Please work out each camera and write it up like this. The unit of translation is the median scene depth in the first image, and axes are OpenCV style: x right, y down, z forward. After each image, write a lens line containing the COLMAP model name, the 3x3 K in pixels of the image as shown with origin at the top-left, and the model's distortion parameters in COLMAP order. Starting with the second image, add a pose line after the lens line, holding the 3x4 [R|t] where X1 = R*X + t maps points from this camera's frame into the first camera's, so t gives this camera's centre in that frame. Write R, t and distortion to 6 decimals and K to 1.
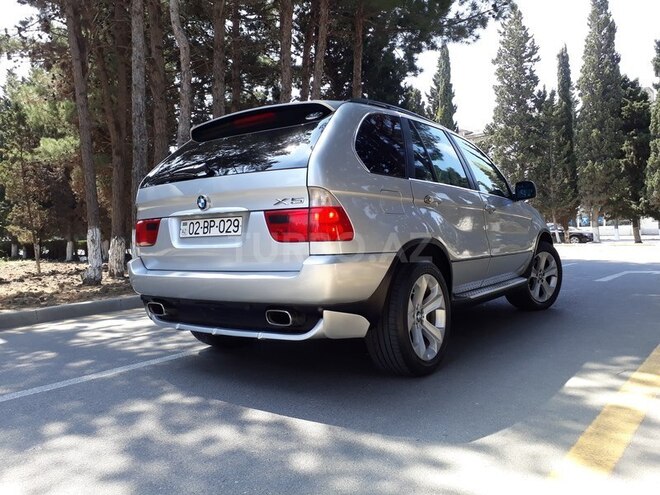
lens RADIAL K [[537.0, 0, 333.5], [0, 537.0, 252.4], [0, 0, 1]] dist [0.032711, -0.039106]
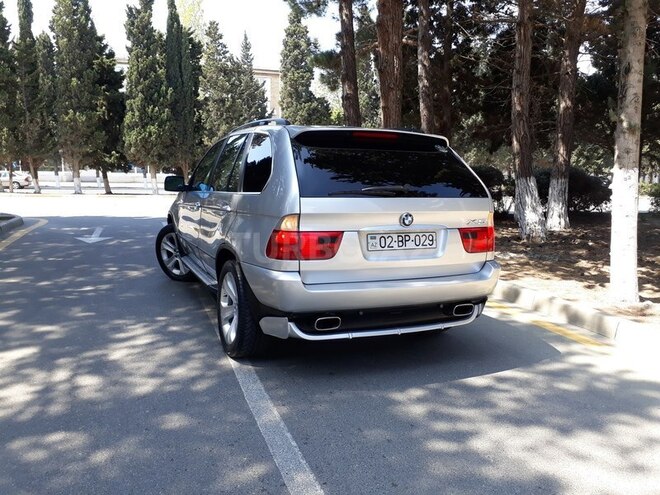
lens RADIAL K [[537.0, 0, 339.7], [0, 537.0, 256.4], [0, 0, 1]] dist [0.032711, -0.039106]
pose [[0.476074, -0.092668, 0.874509, -1.294716], [-0.012076, 0.993650, 0.111867, -0.140934], [-0.879322, -0.063818, 0.471932, 0.597190]]
